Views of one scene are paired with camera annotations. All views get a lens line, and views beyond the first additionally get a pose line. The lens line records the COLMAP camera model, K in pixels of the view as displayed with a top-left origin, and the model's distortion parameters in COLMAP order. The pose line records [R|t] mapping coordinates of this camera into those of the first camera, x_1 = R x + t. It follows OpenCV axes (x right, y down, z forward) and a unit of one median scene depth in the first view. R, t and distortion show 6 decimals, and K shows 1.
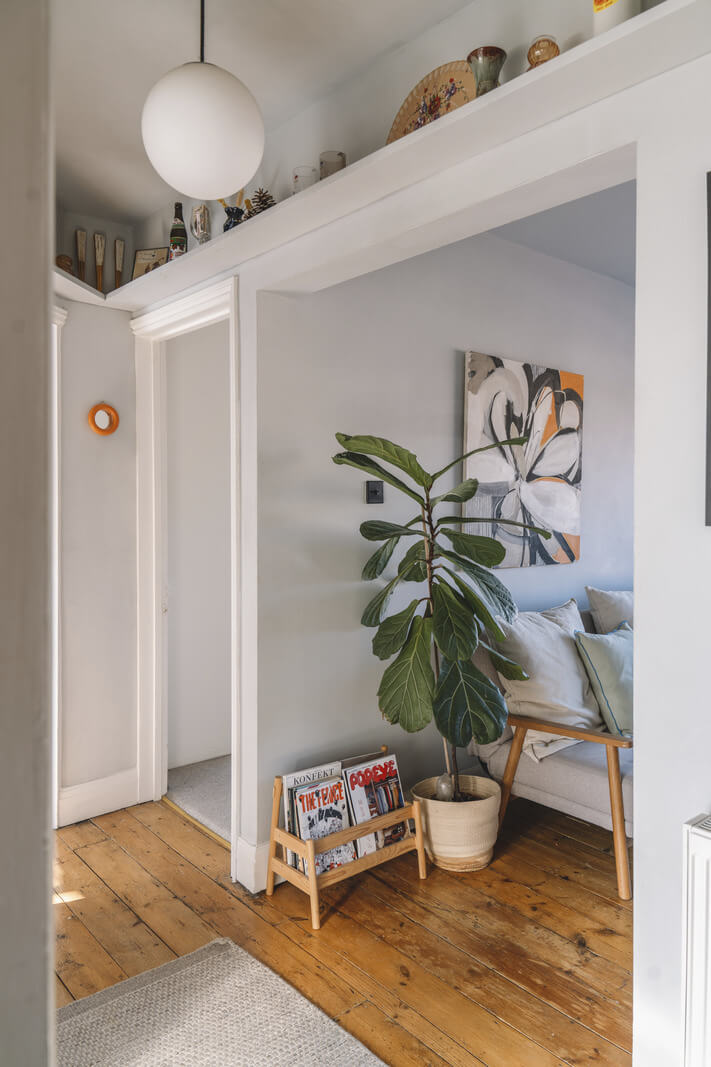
lens RADIAL K [[741.8, 0, 355.4], [0, 741.8, 512.8], [0, 0, 1]] dist [0.002310, -0.006529]
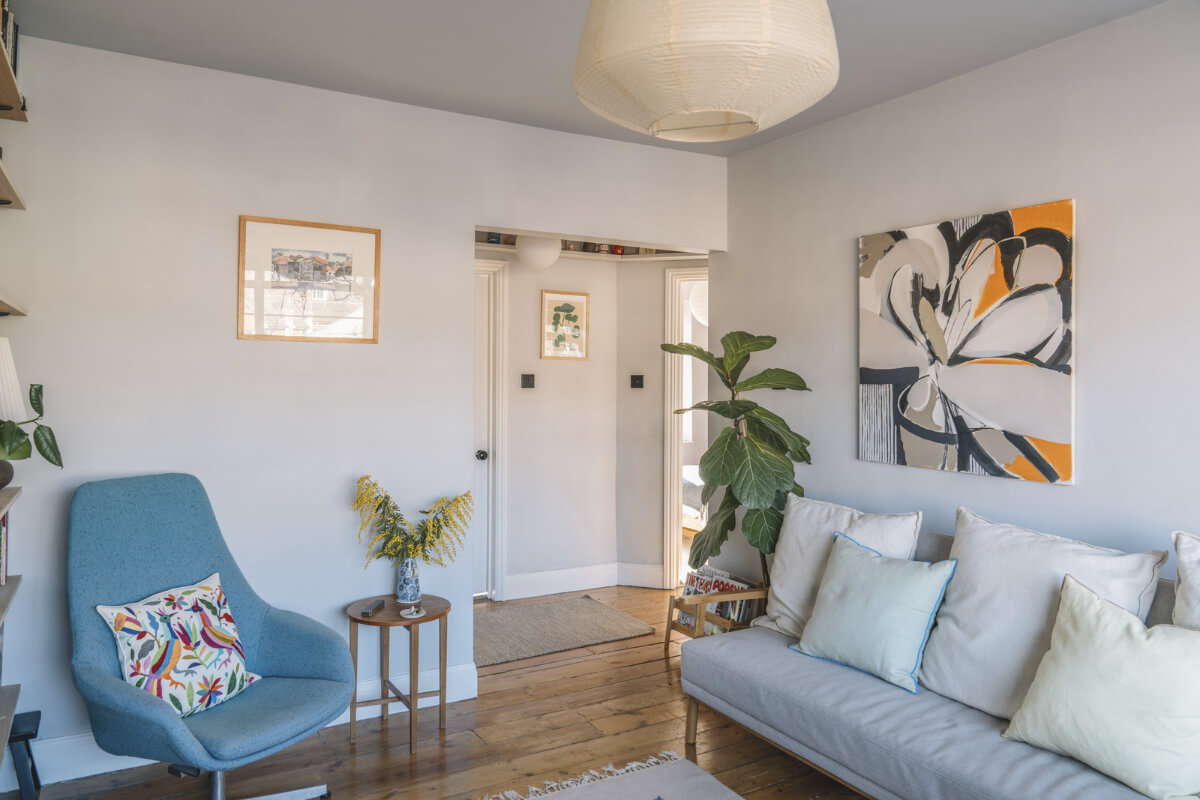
lens RADIAL K [[832.8, 0, 600.0], [0, 832.8, 376.0], [0, 0, 1]] dist [-0.000460, -0.001716]
pose [[-0.178515, -0.005723, -0.983920, 1.206135], [-0.017596, 0.999842, -0.002623, -0.021932], [0.983780, 0.016844, -0.178588, 0.796040]]
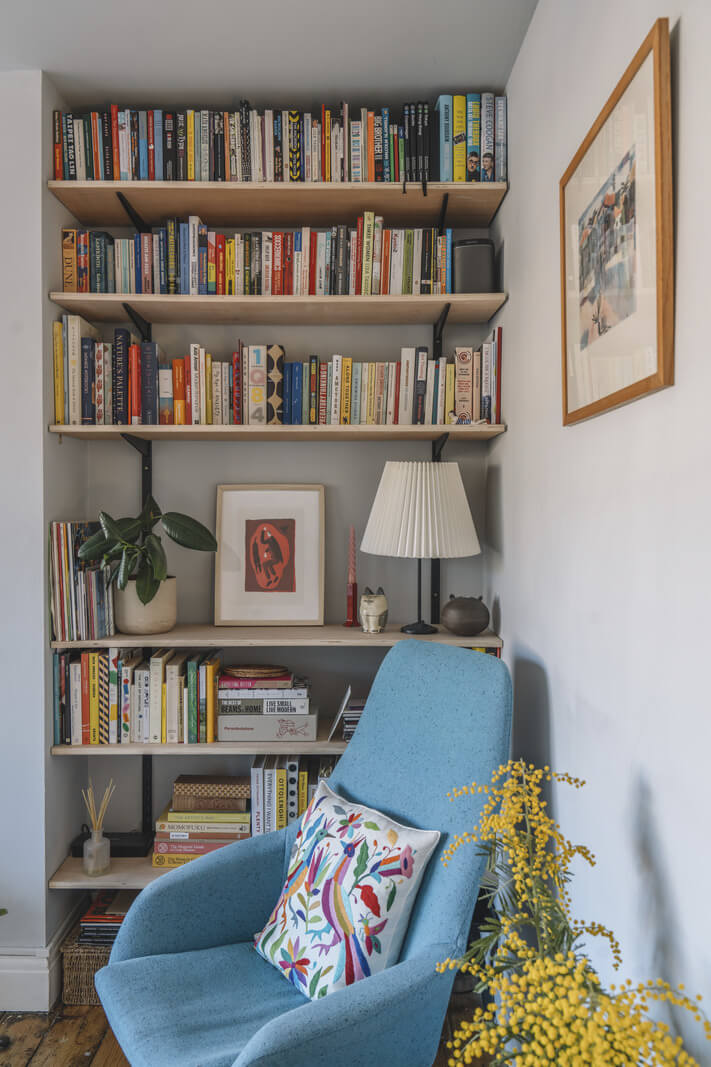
lens RADIAL K [[821.6, 0, 355.5], [0, 821.6, 533.5], [0, 0, 1]] dist [0.009967, -0.007586]
pose [[-0.762090, -0.018456, 0.647208, 0.155626], [0.005828, 0.999358, 0.035361, -0.015517], [-0.647445, 0.030720, -0.761493, 0.670651]]
